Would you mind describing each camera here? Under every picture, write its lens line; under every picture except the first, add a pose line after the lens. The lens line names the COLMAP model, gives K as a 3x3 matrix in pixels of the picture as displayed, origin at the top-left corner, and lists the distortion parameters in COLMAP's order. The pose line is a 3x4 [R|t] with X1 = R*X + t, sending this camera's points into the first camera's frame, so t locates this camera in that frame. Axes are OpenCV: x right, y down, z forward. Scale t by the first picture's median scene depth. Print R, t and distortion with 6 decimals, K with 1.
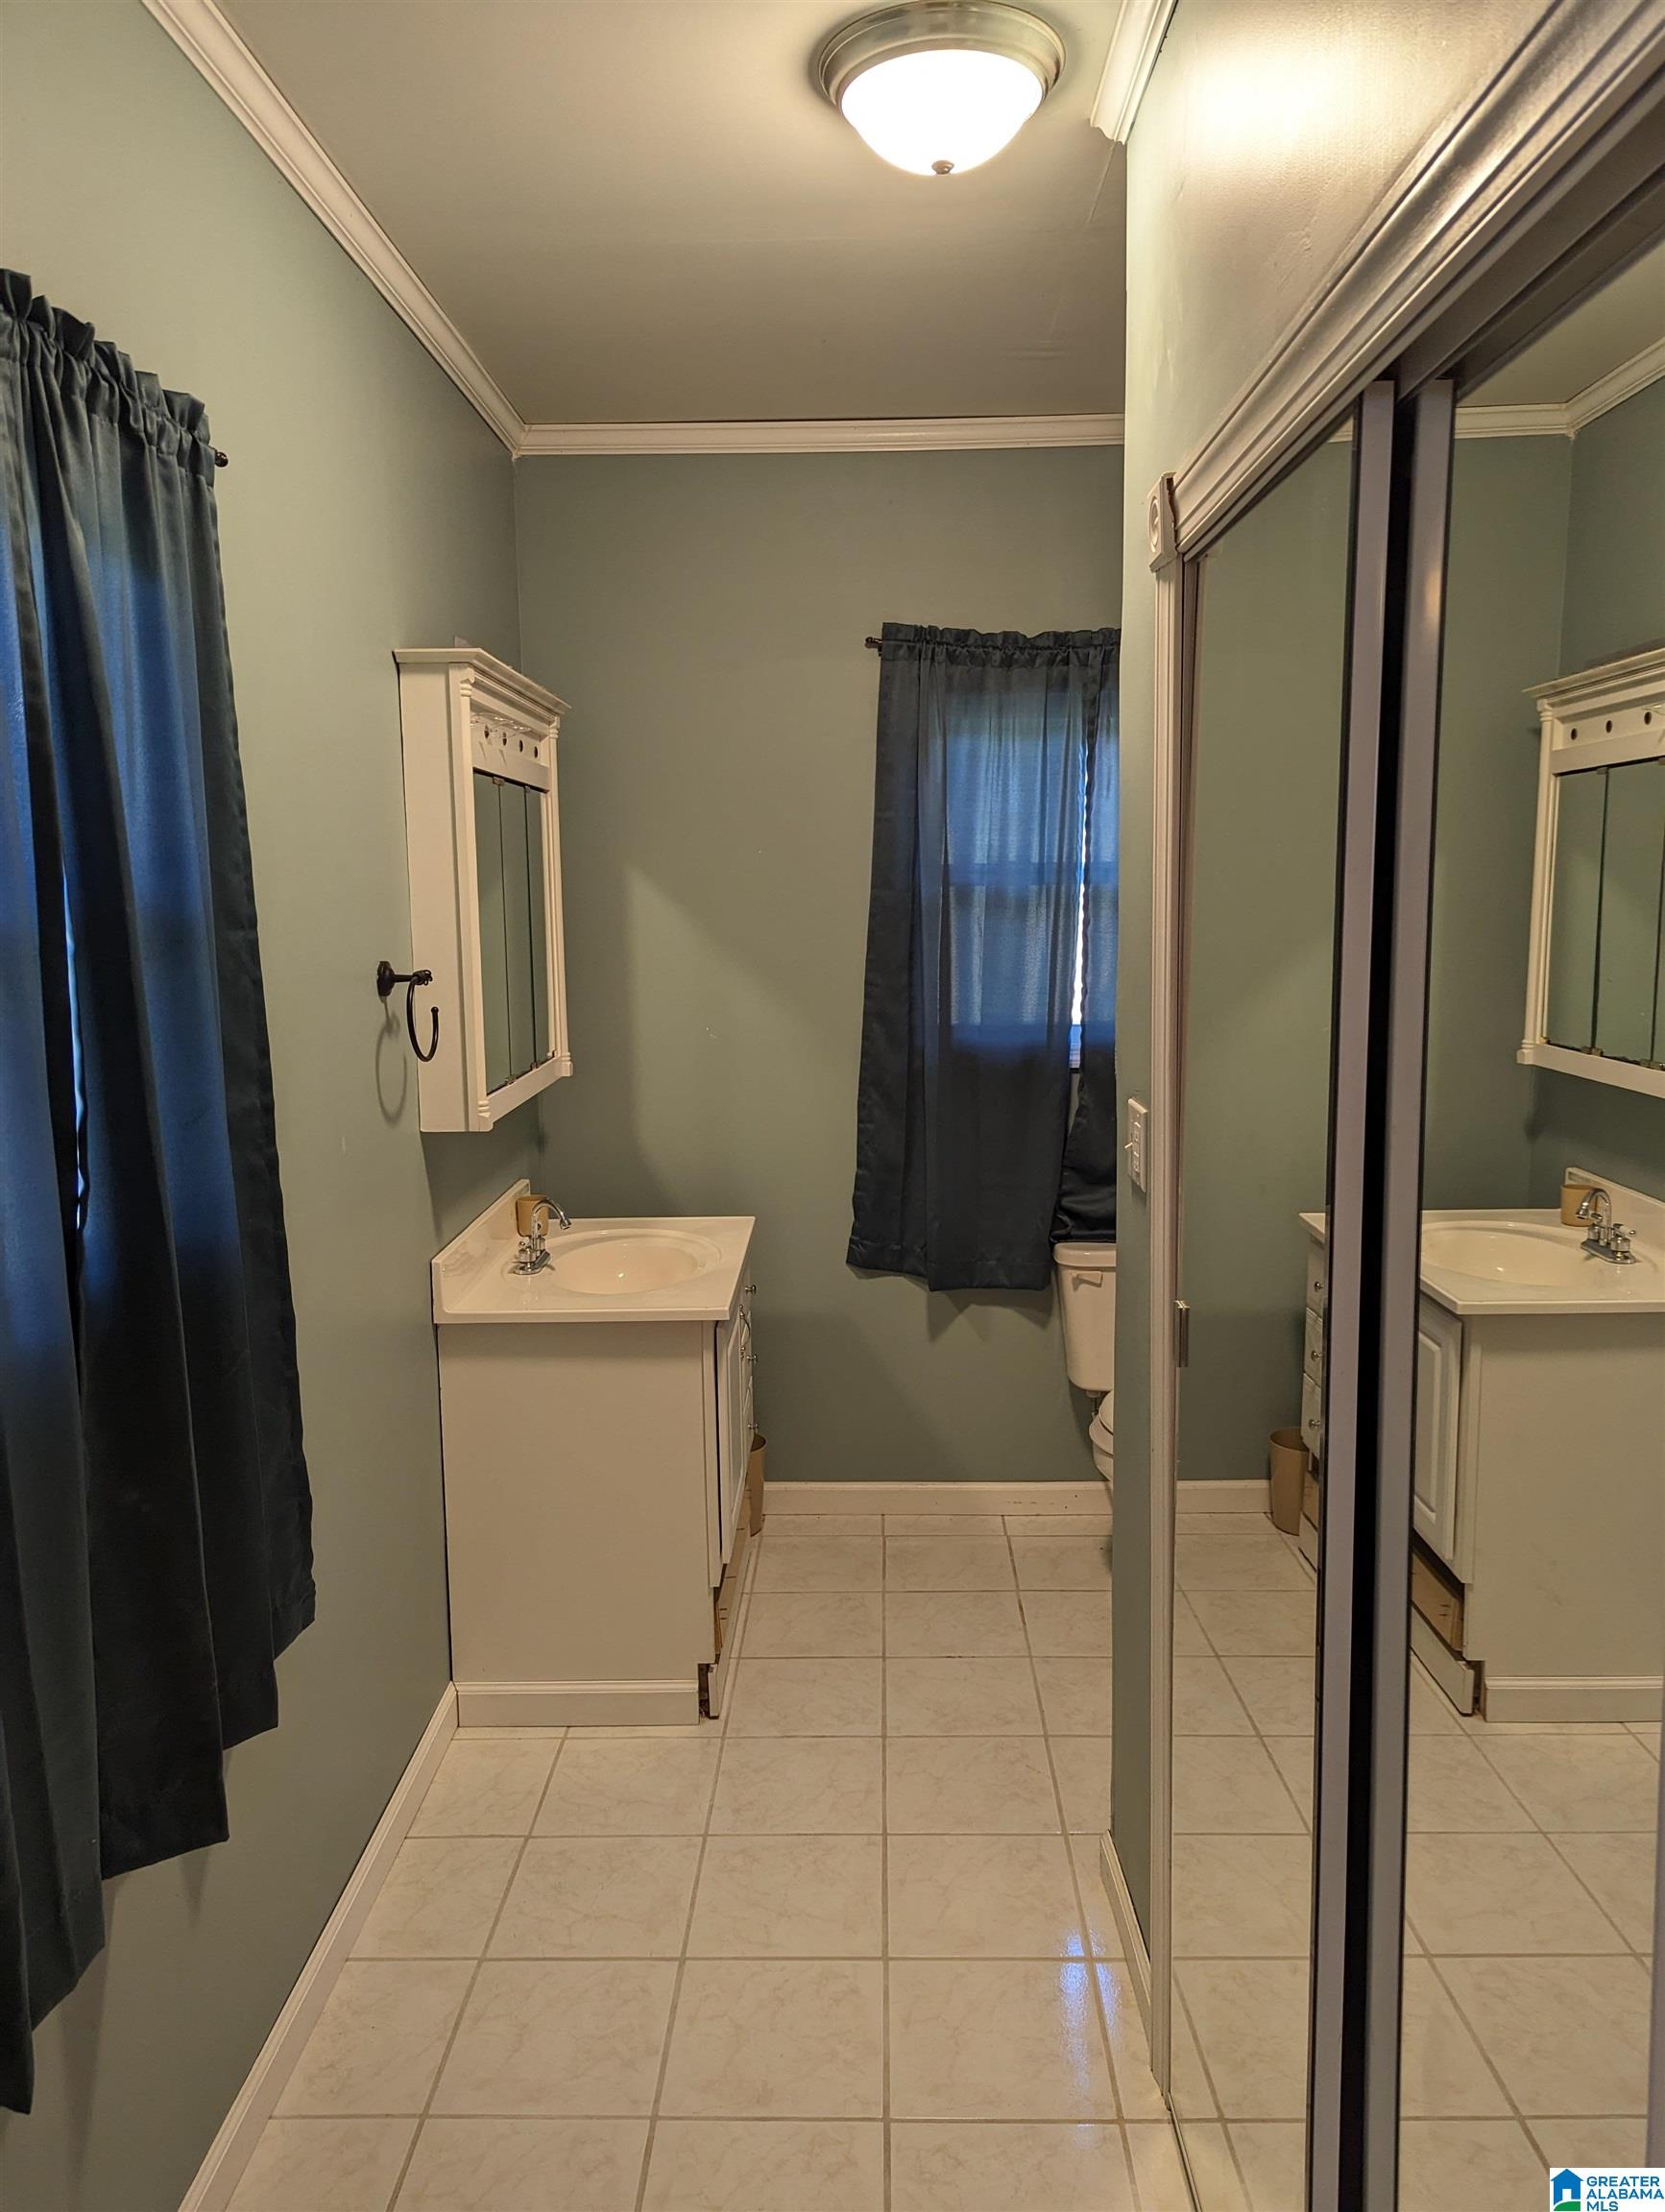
lens RADIAL K [[1568.2, 0, 836.8], [0, 1568.2, 1103.4], [0, 0, 1]] dist [0.061996, -0.048076]
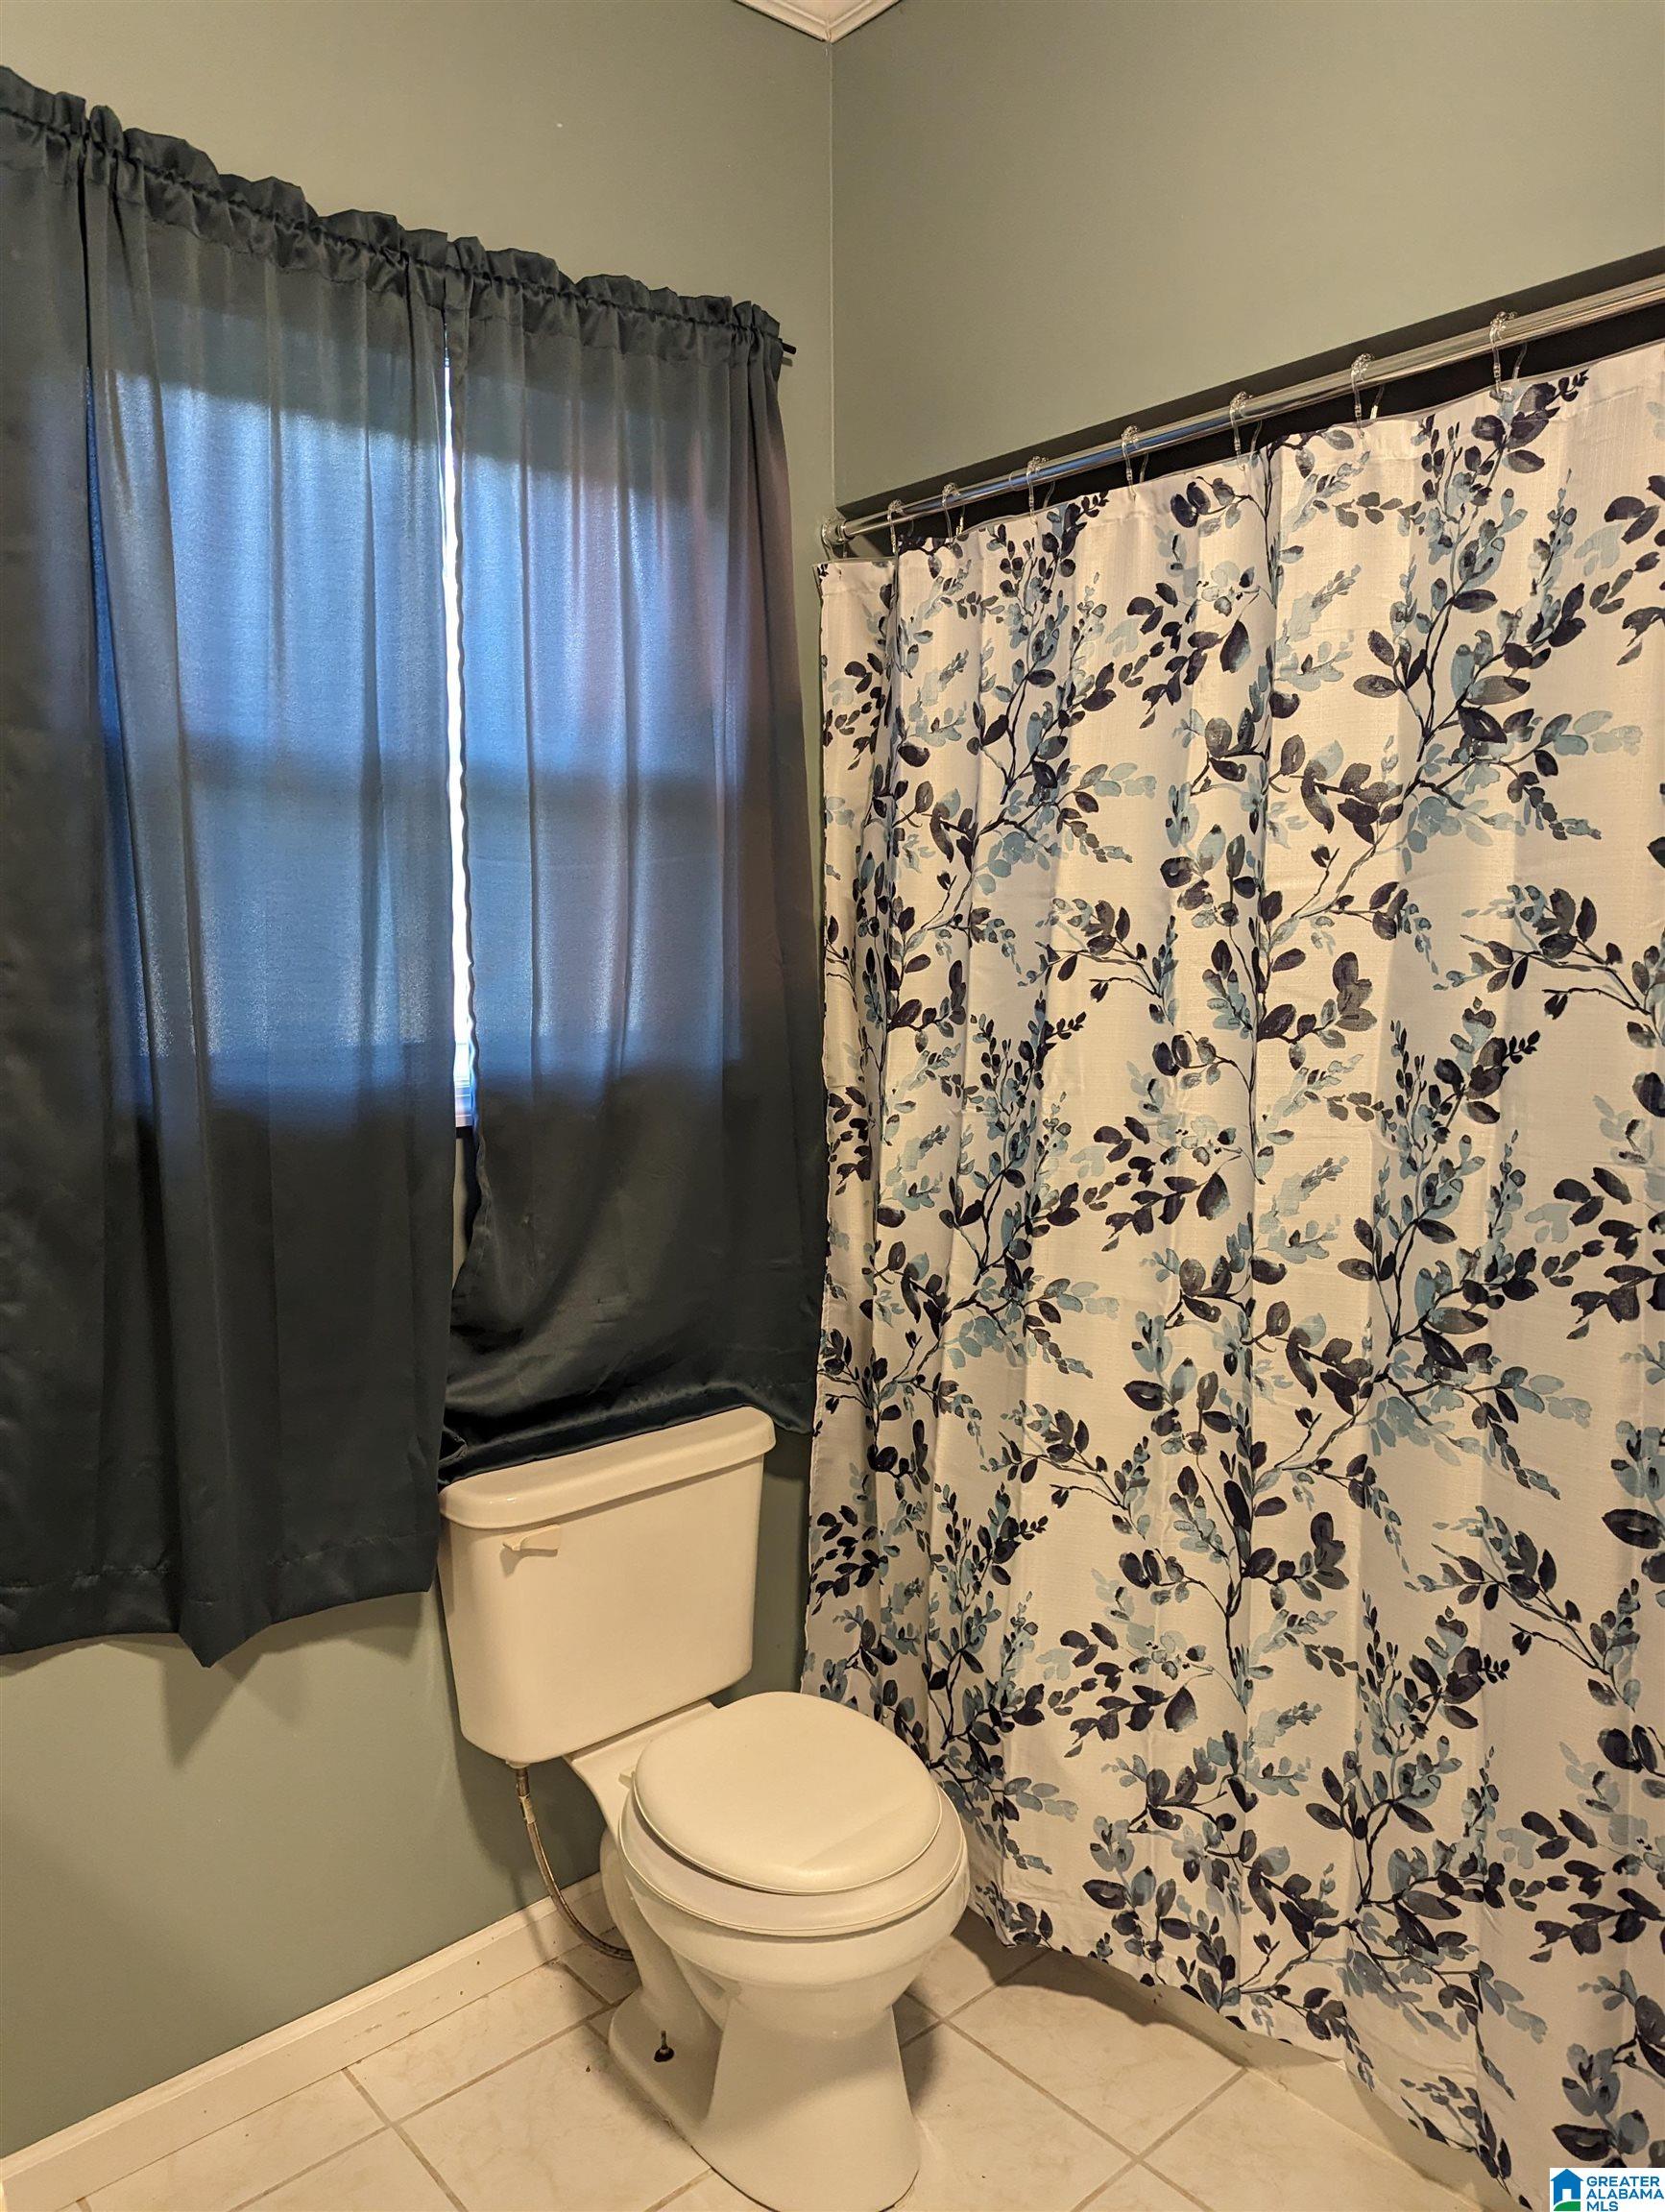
lens RADIAL K [[1568.2, 0, 840.4], [0, 1568.2, 1102.6], [0, 0, 1]] dist [0.061996, -0.048076]
pose [[0.728381, -0.066795, 0.681909, -0.100494], [0.089033, 0.996026, 0.002463, -0.020803], [-0.679363, 0.058918, 0.731433, 0.544764]]
